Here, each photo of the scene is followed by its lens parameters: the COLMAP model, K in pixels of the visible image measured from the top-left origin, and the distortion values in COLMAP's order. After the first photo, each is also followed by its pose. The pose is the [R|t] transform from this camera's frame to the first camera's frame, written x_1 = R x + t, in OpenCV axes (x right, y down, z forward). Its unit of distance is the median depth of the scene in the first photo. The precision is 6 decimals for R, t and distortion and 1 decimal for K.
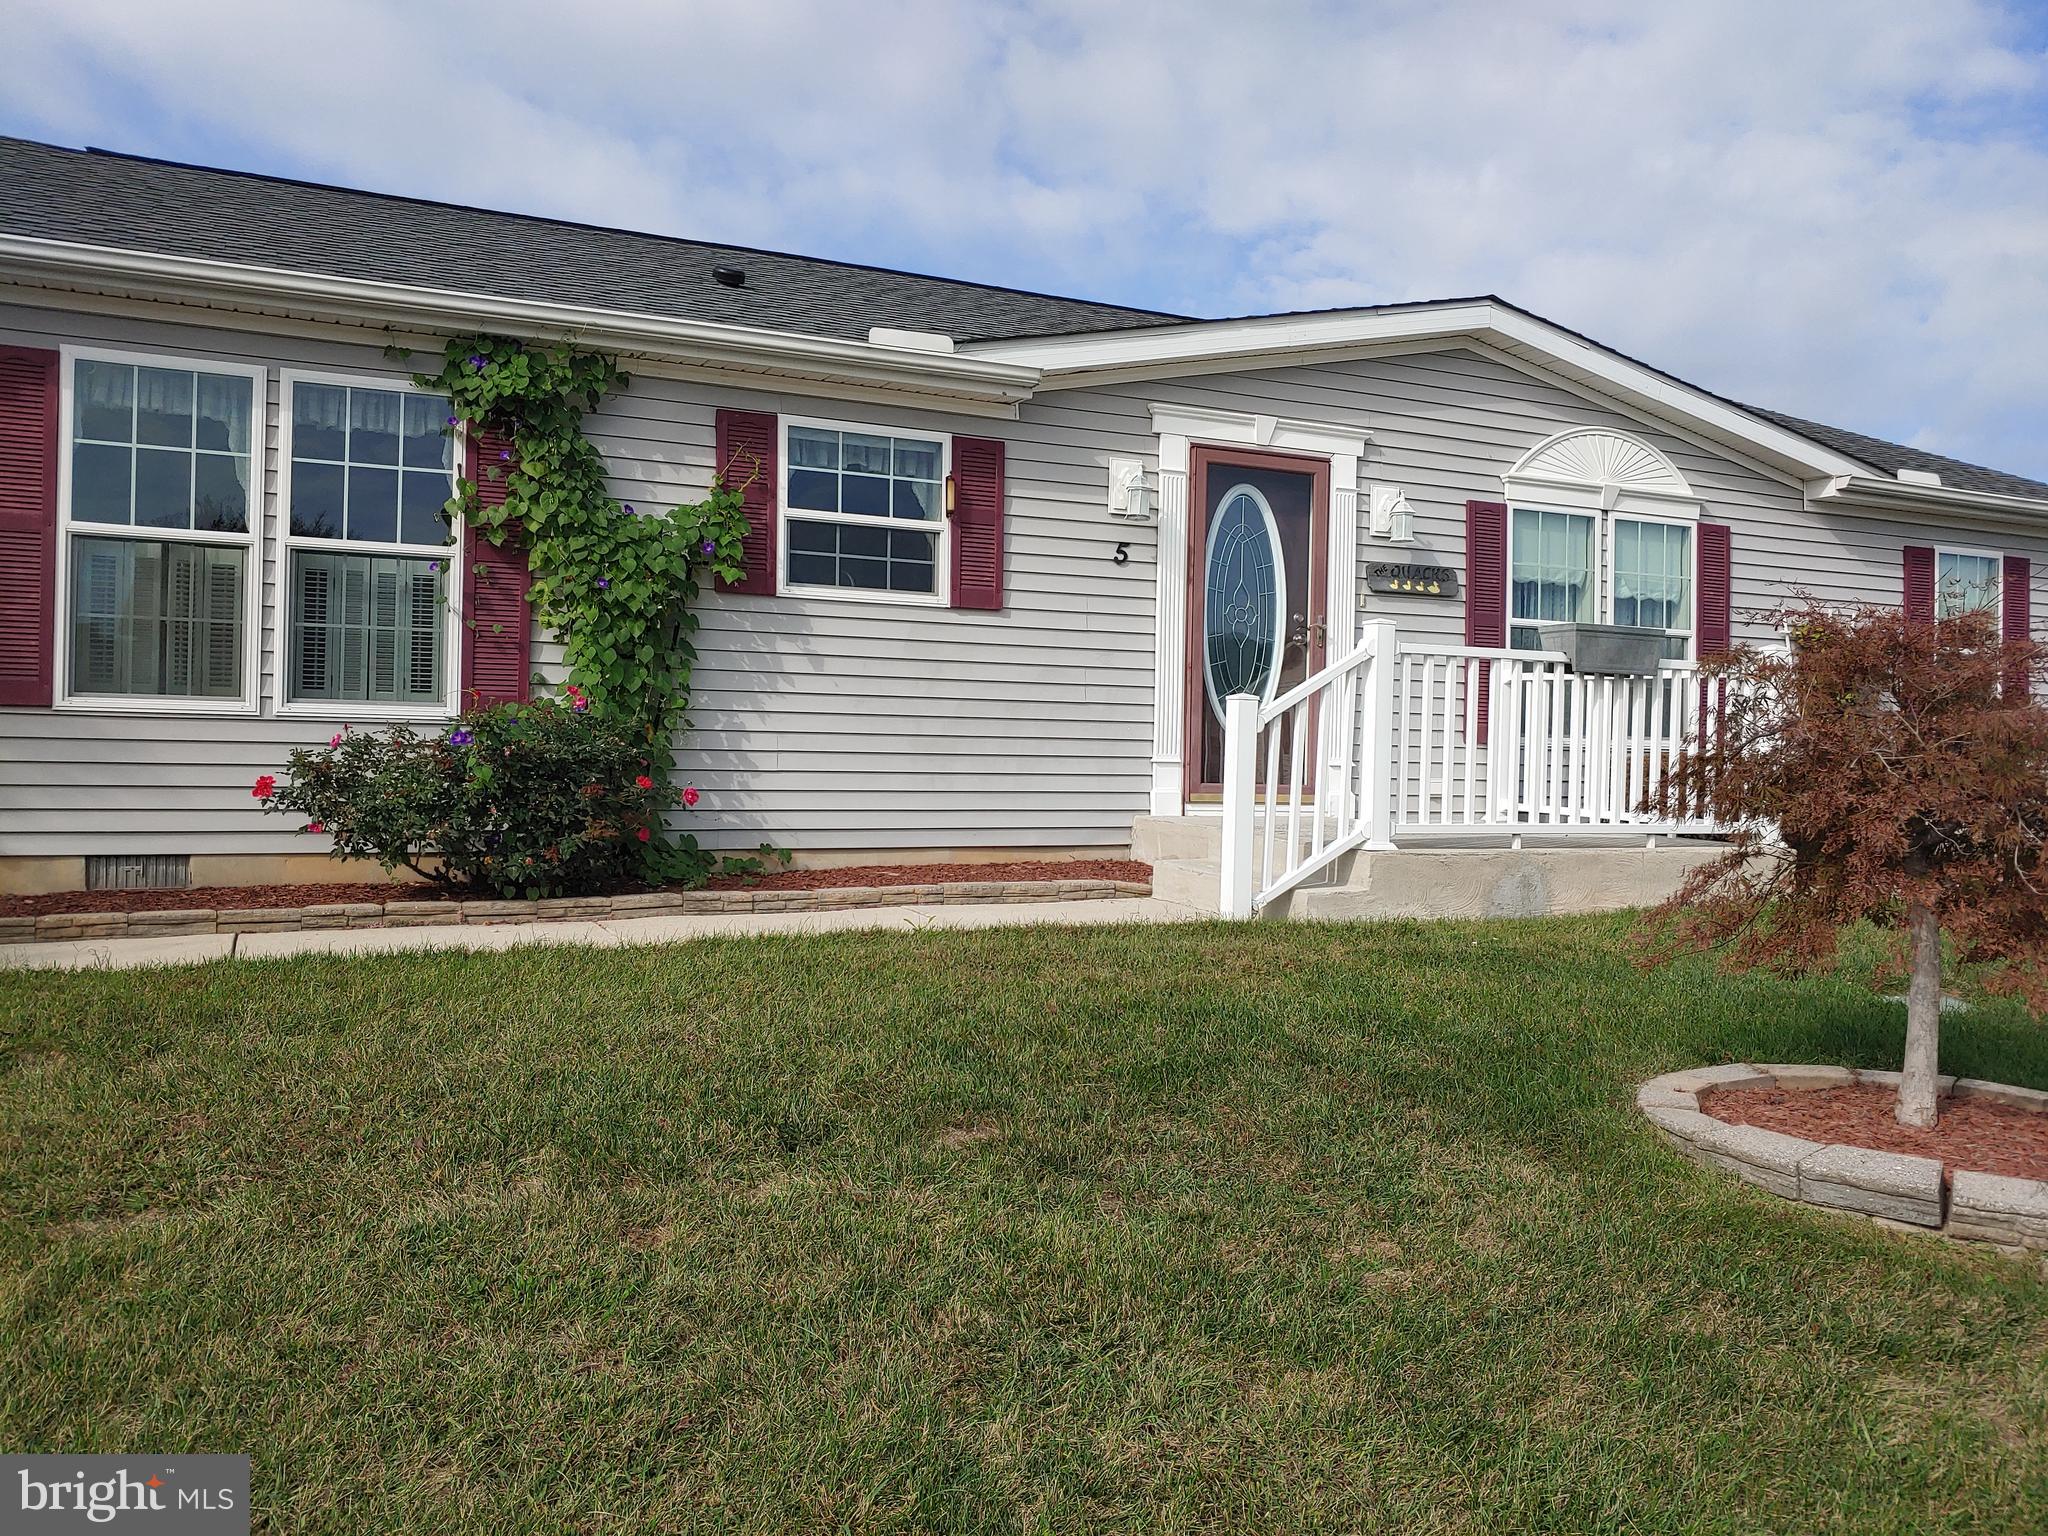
lens RADIAL K [[1598.9, 0, 1029.8], [0, 1598.9, 776.3], [0, 0, 1]] dist [0.002338, -0.010180]
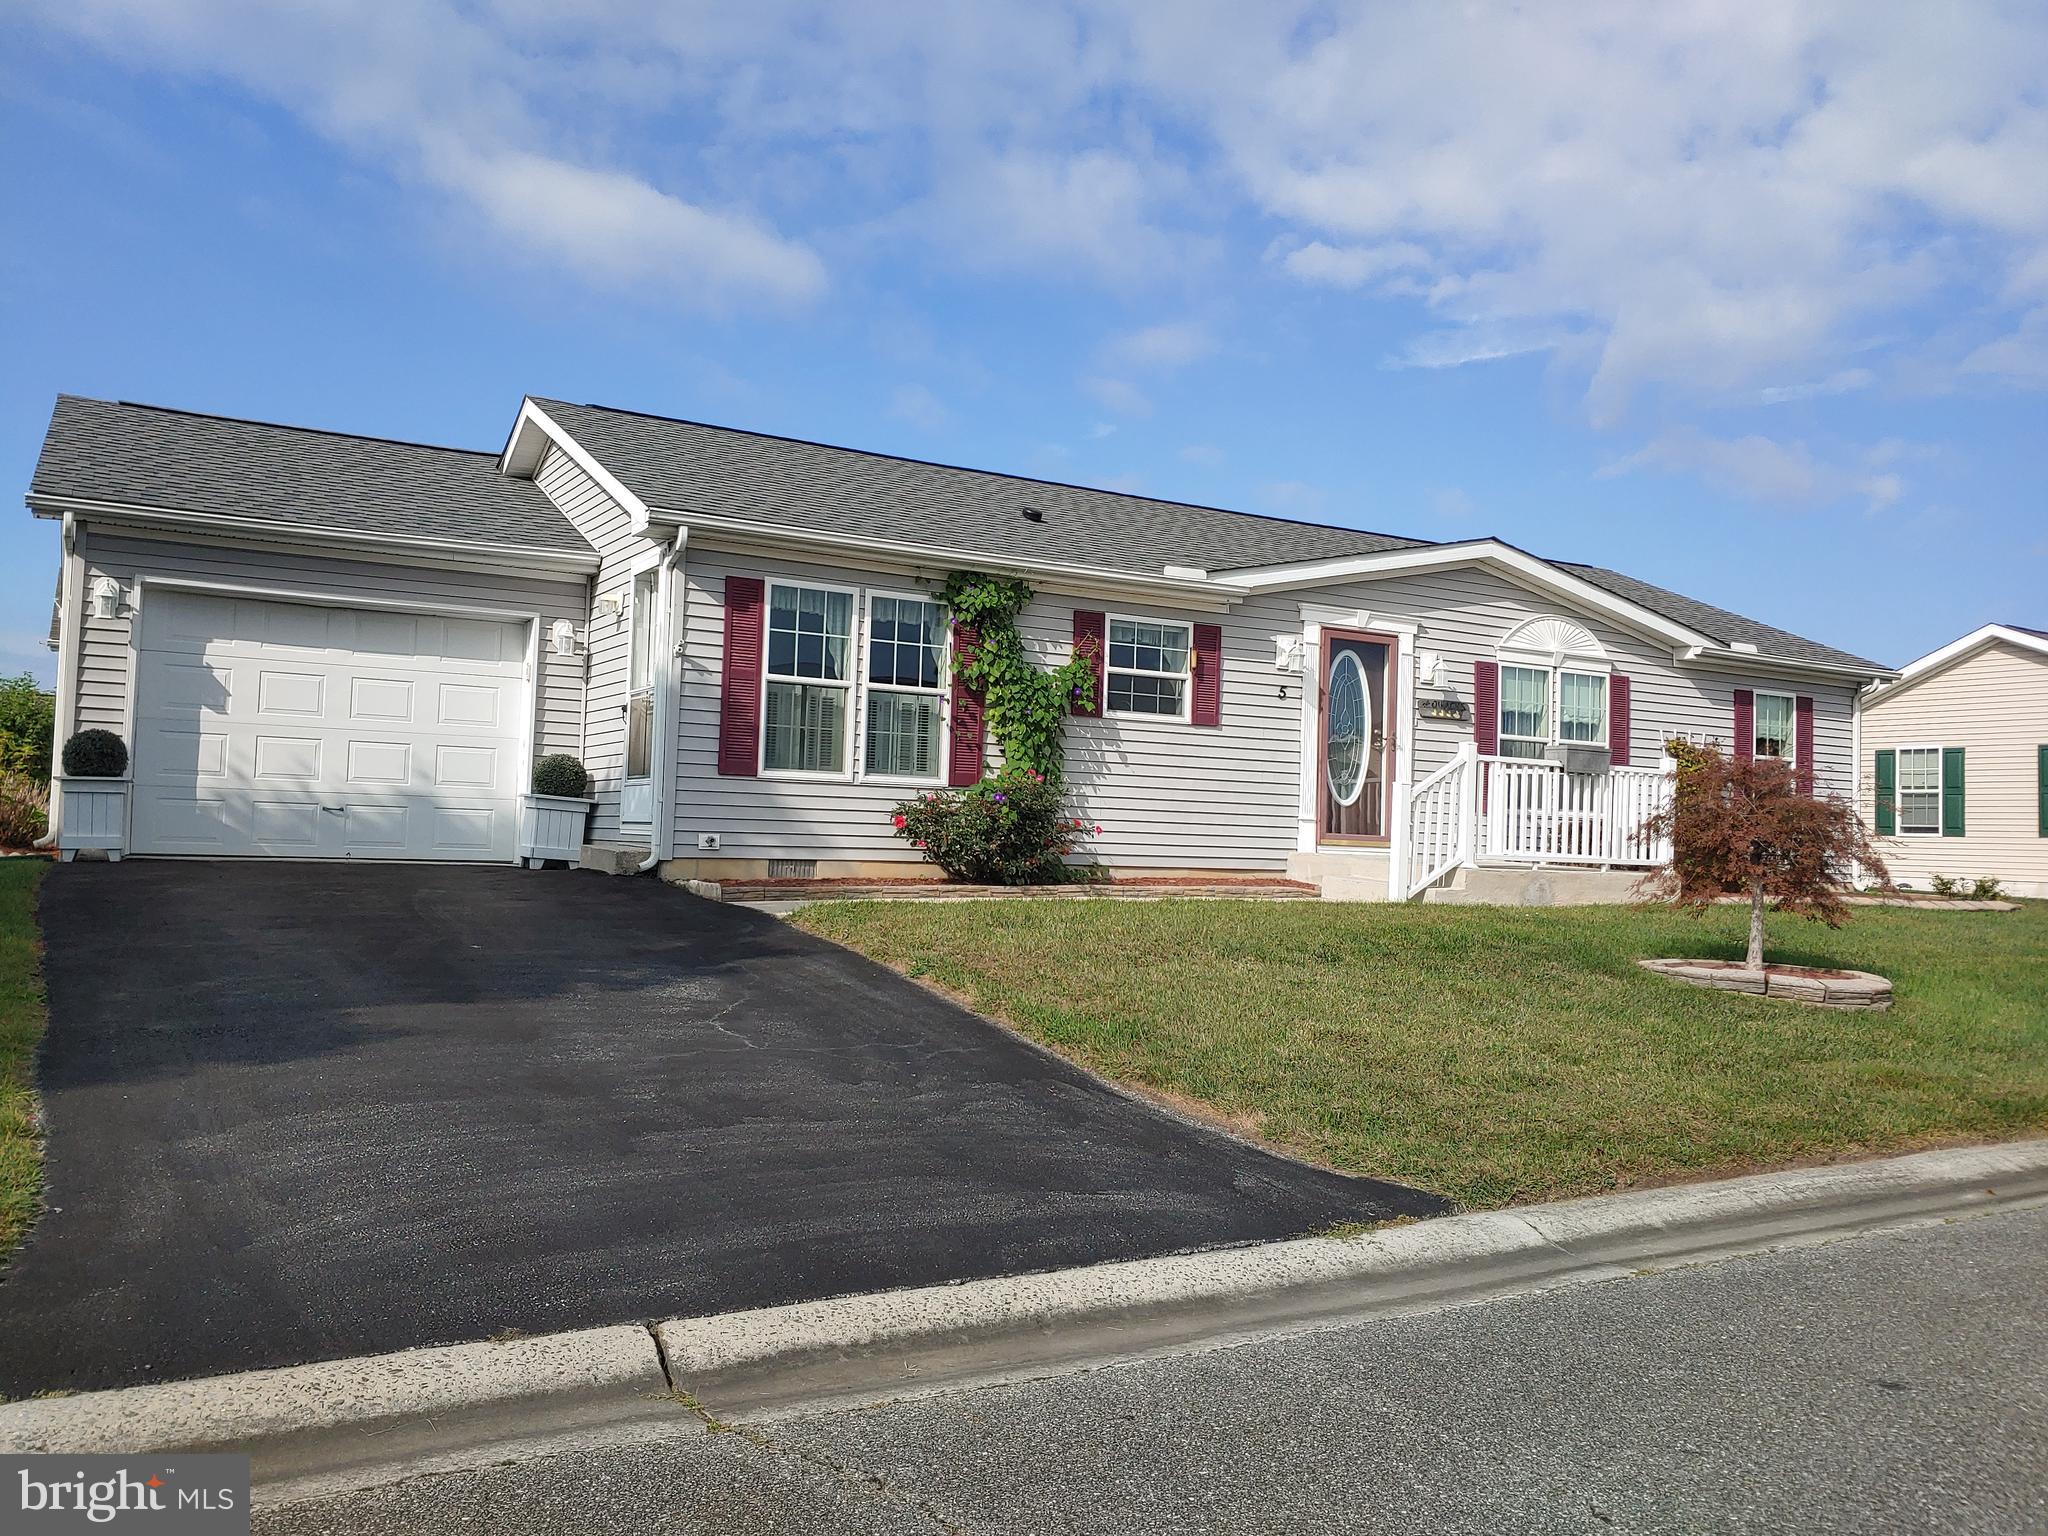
lens RADIAL K [[1598.9, 0, 1016.2], [0, 1598.9, 765.5], [0, 0, 1]] dist [0.002338, -0.010180]
pose [[0.996461, 0.023319, 0.080752, -0.362031], [-0.019987, 0.998925, -0.041830, 0.011138], [-0.081641, 0.040068, 0.995856, -0.647342]]
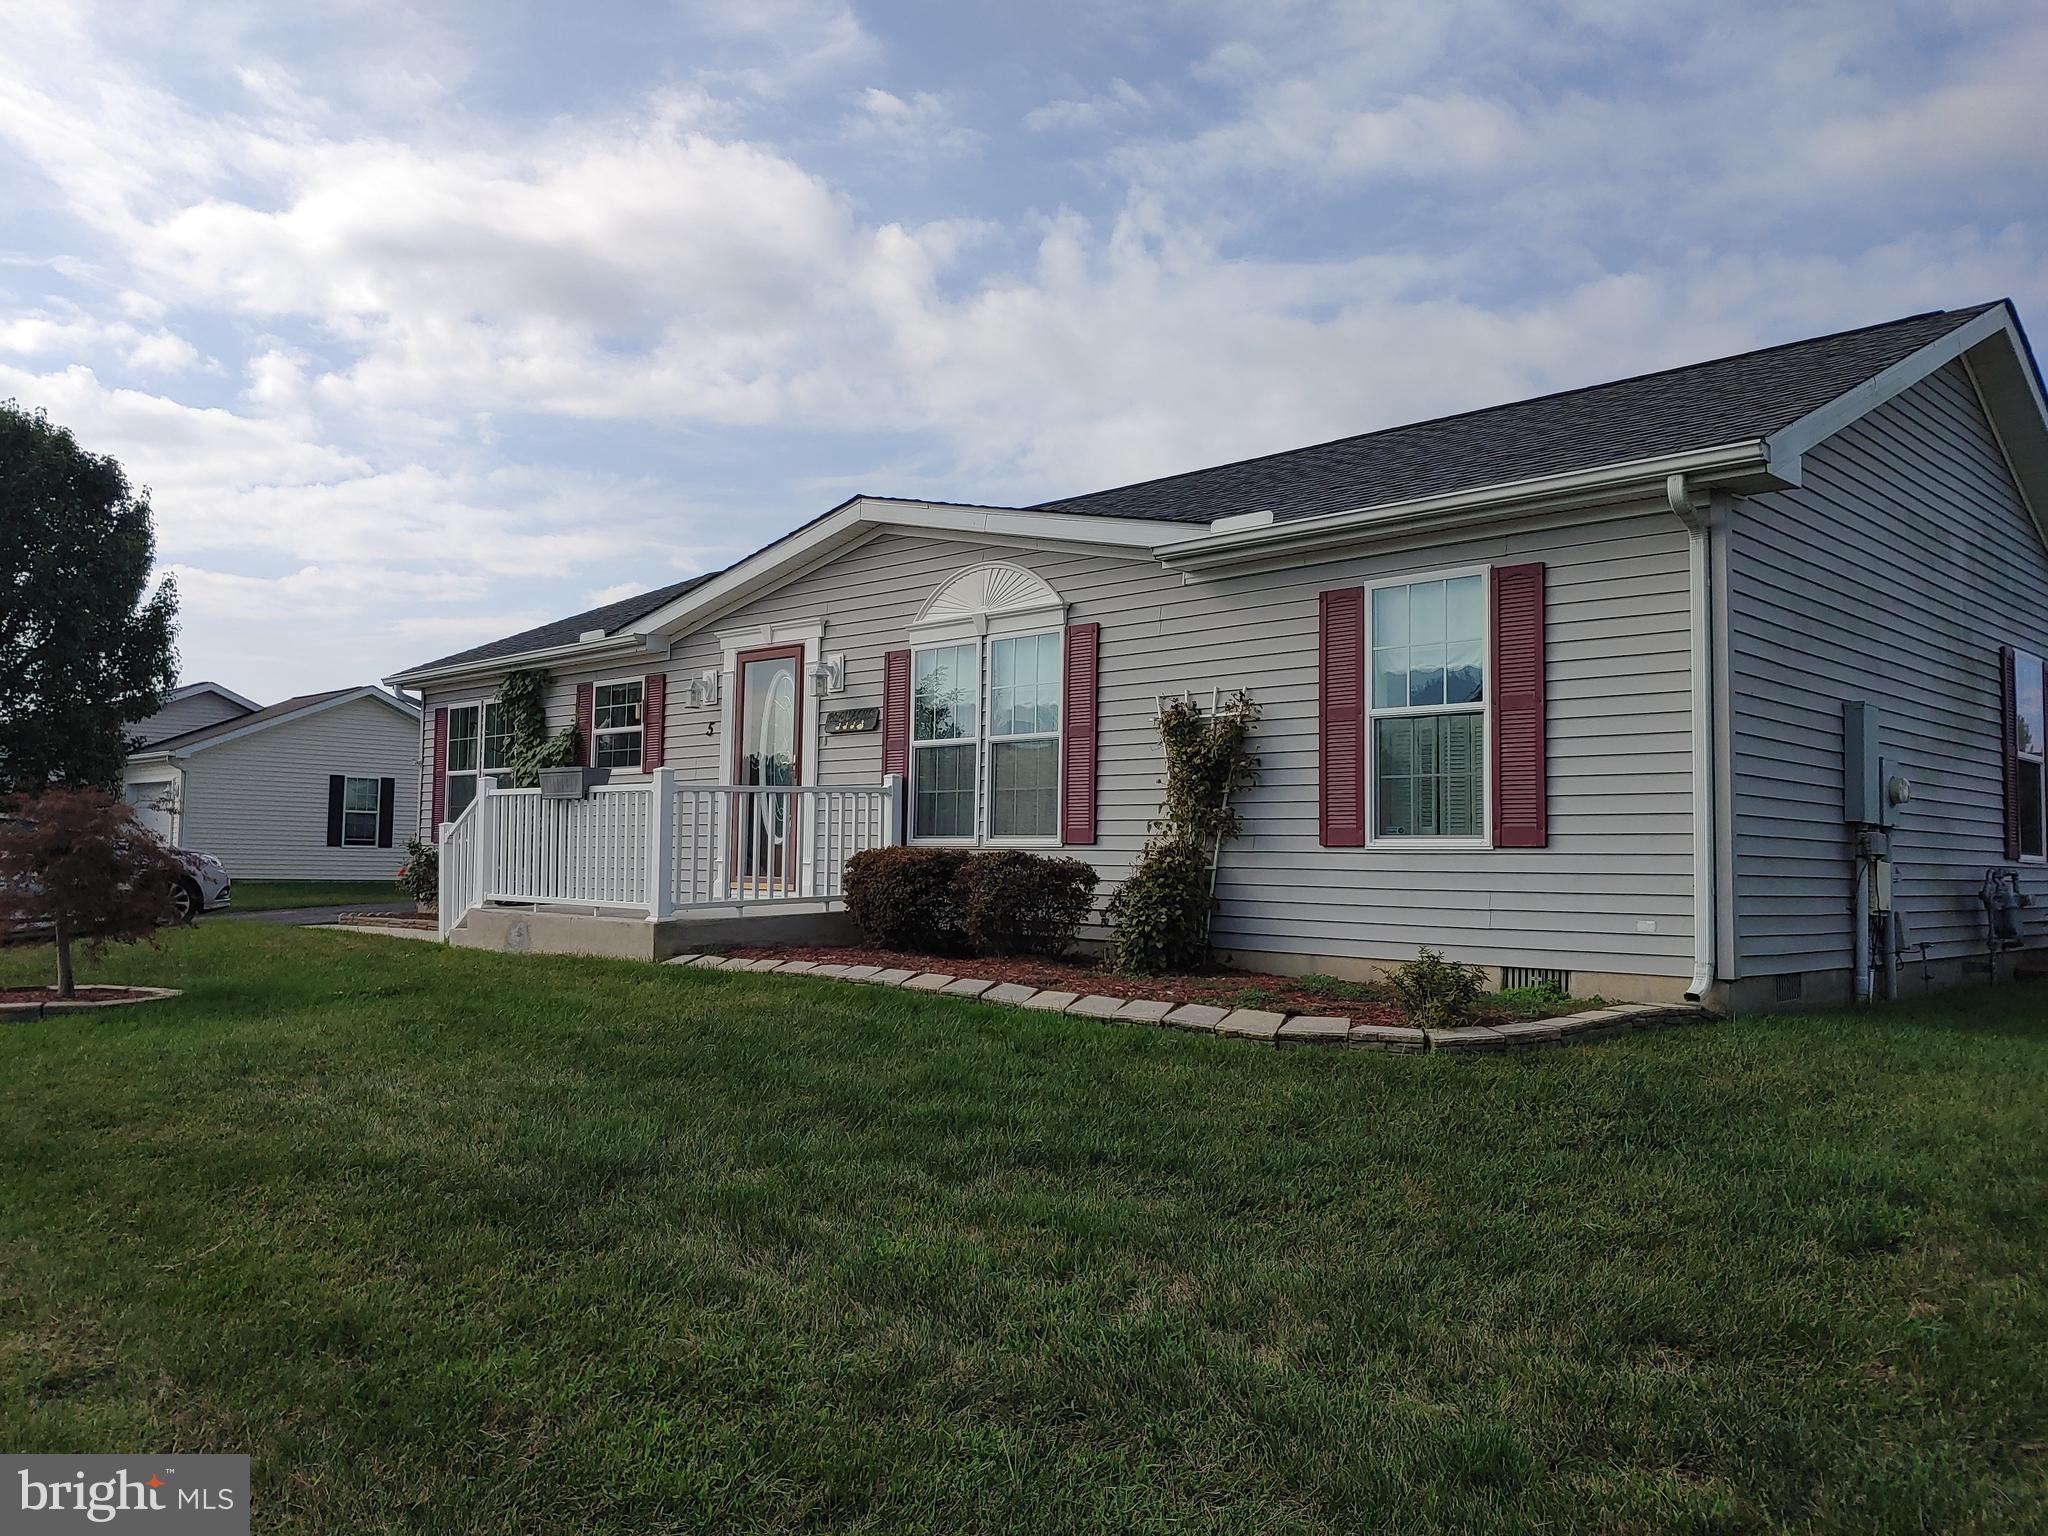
lens RADIAL K [[1598.9, 0, 1019.0], [0, 1598.9, 764.2], [0, 0, 1]] dist [0.002338, -0.010180]
pose [[0.347091, -0.071846, -0.935075, 1.689308], [-0.021124, 0.996209, -0.084384, 0.021564], [0.937593, 0.049041, 0.344258, 0.767291]]
